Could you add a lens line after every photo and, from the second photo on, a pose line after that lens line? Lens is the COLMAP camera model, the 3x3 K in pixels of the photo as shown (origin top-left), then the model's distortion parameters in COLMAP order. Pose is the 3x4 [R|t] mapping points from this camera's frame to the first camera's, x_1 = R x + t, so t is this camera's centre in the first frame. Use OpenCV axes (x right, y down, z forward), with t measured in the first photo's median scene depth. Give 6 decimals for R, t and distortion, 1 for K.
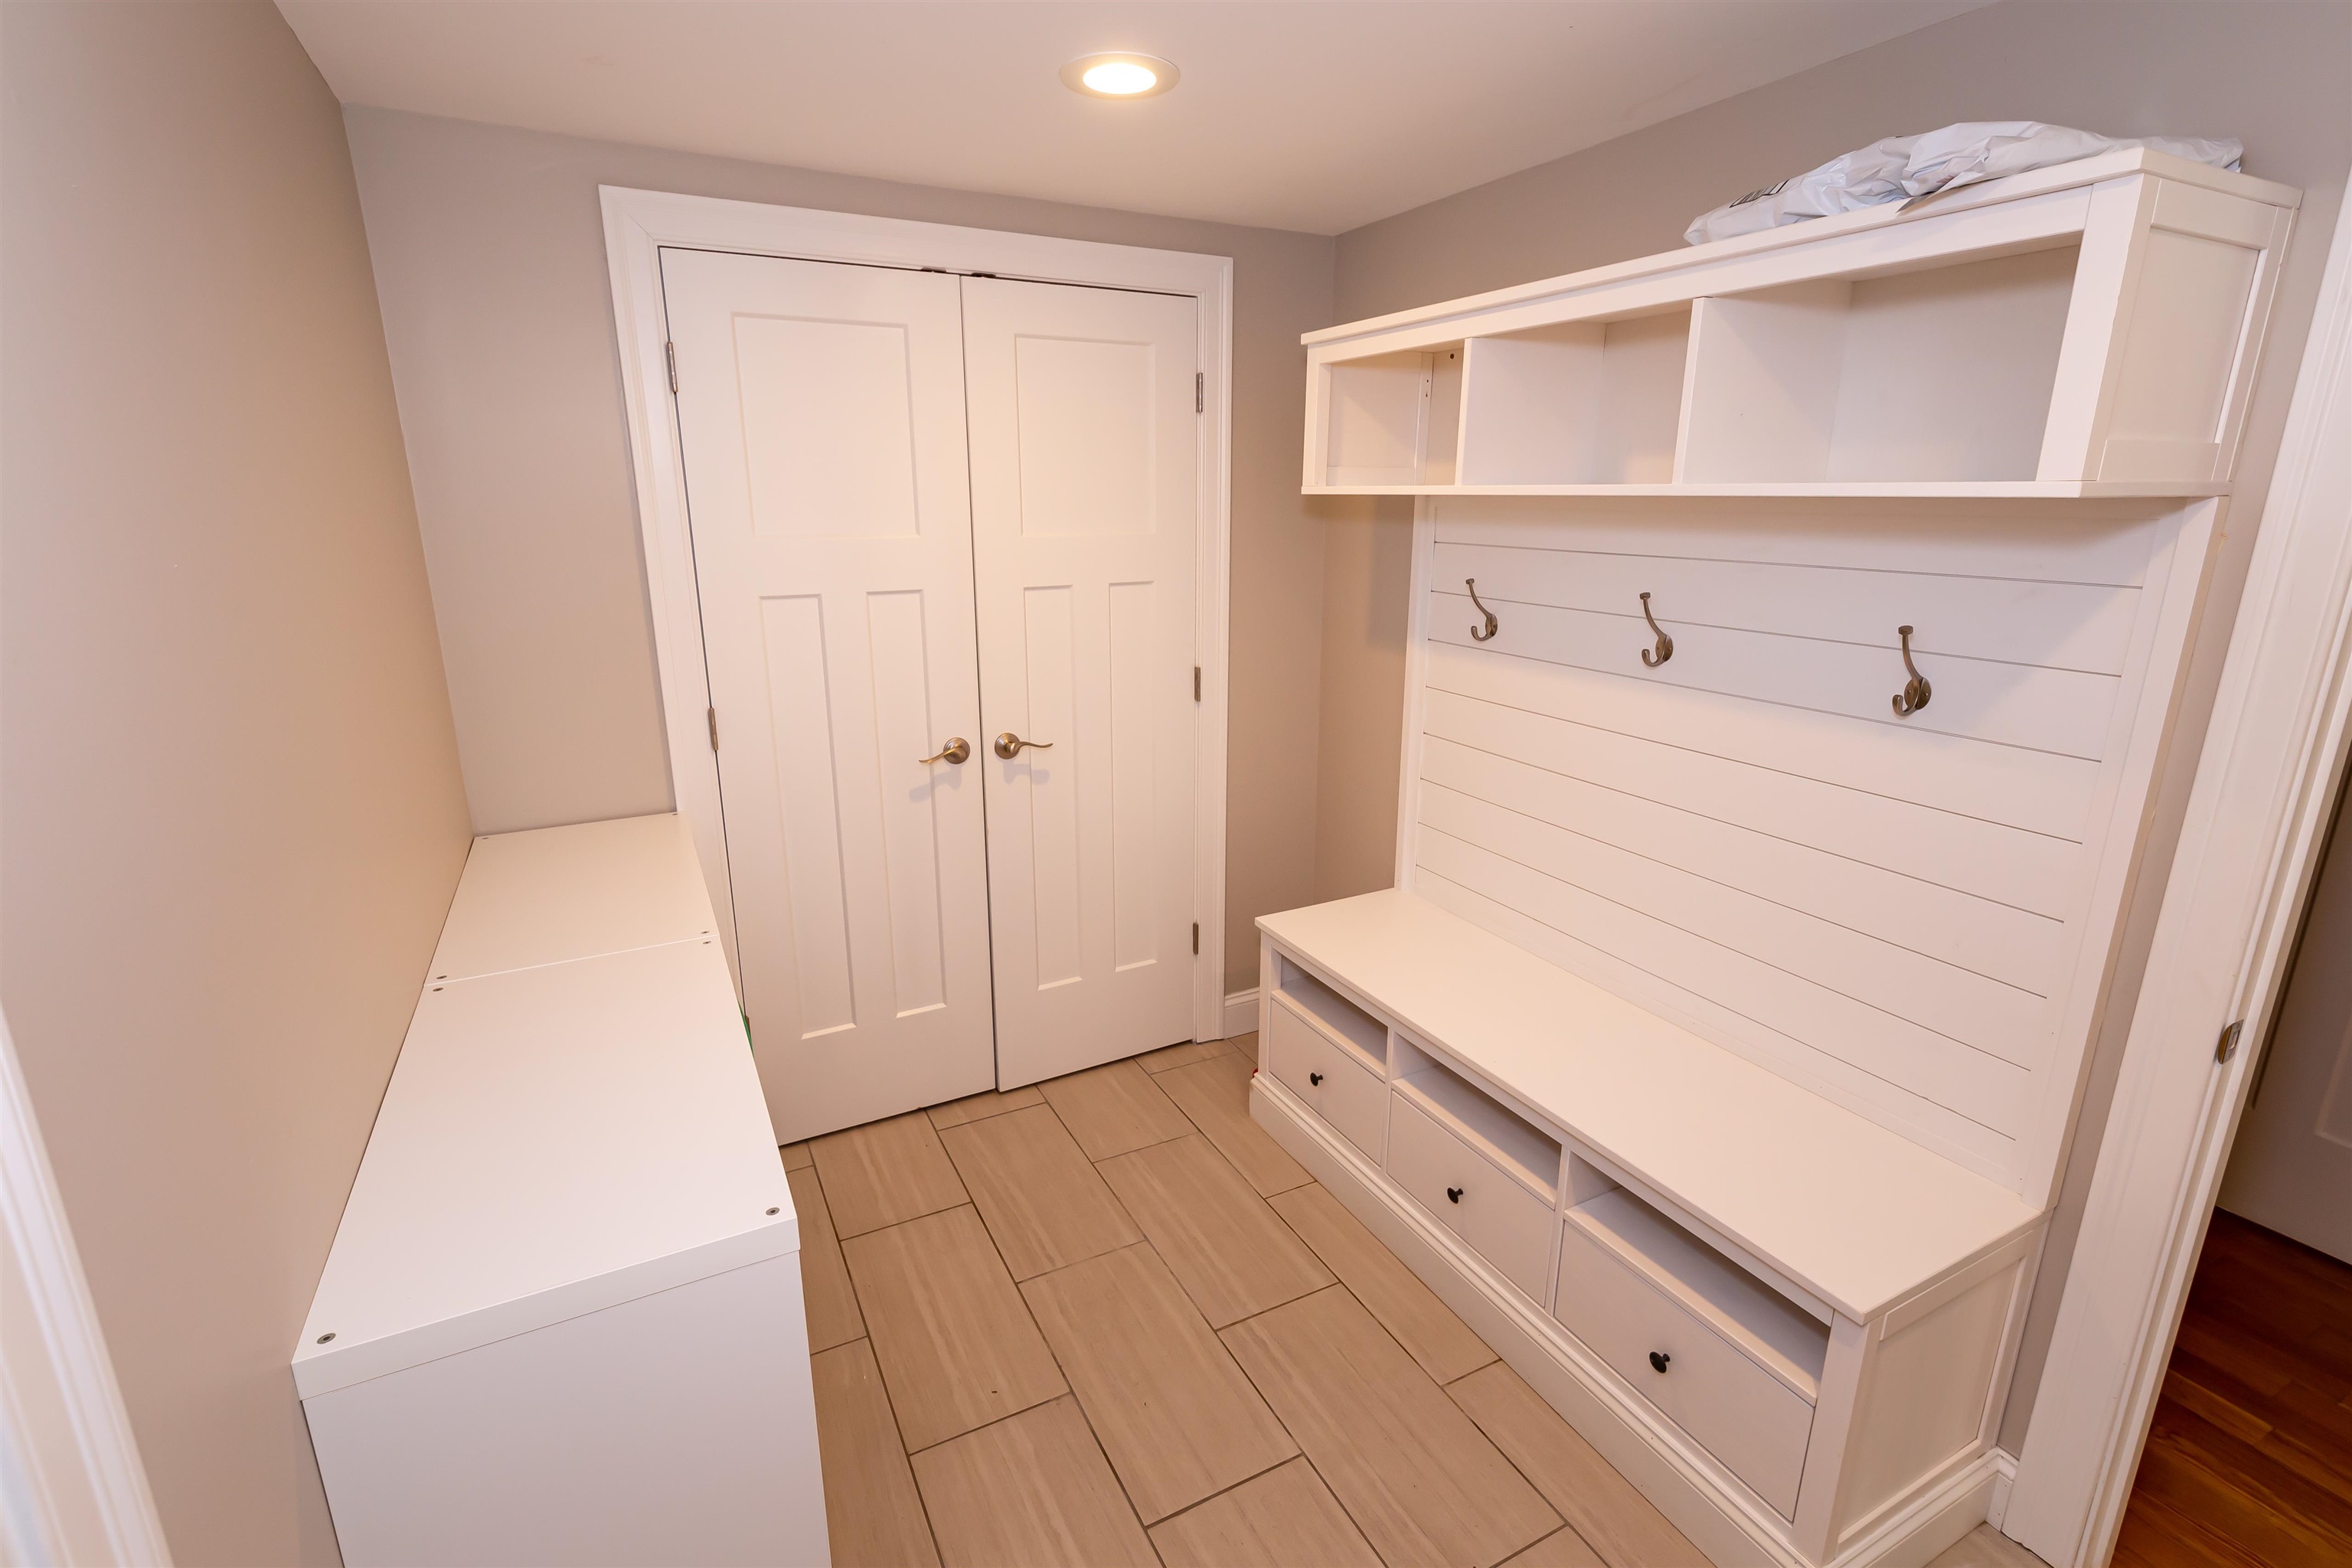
lens RADIAL K [[1068.8, 0, 1176.0], [0, 1068.8, 784.0], [0, 0, 1]] dist [0.001046, 0.000061]
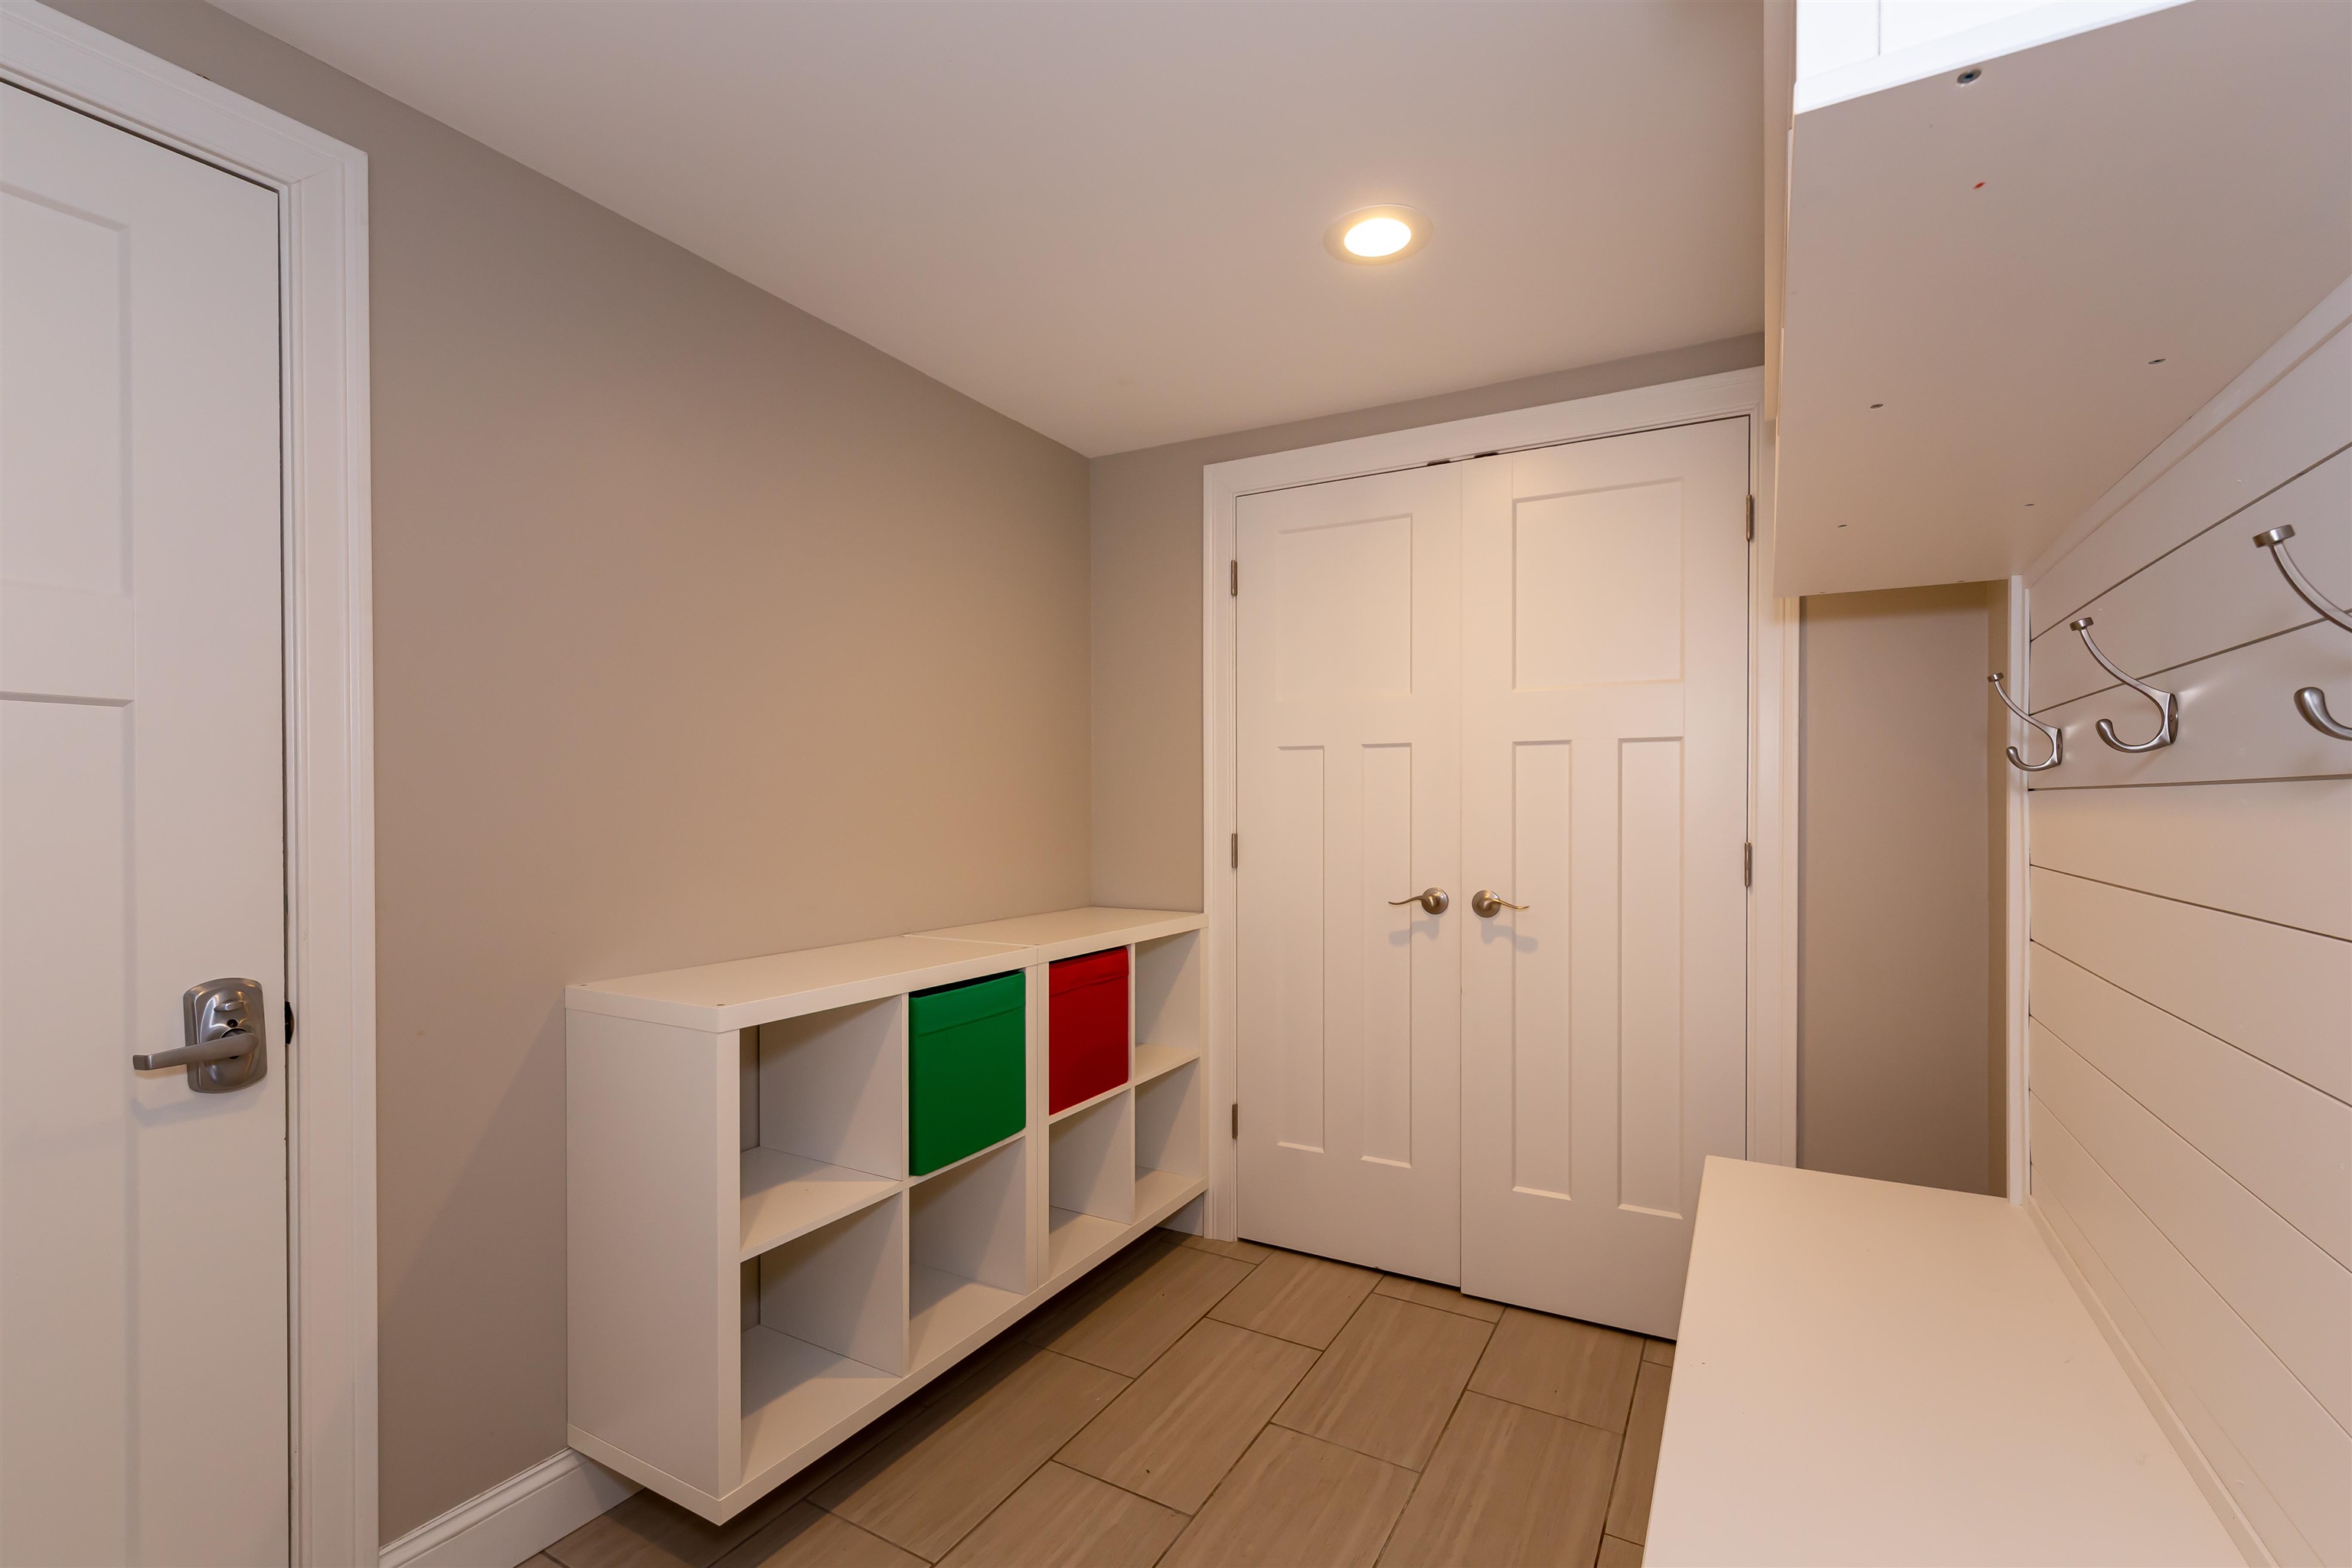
lens RADIAL K [[1031.7, 0, 1171.6], [0, 1031.7, 816.4], [0, 0, 1]] dist [0.001643, 0.000088]
pose [[0.539369, 0.008621, -0.842025, 0.483380], [-0.222972, 0.965718, -0.132940, 0.077632], [0.812013, 0.259452, 0.522800, 0.268247]]
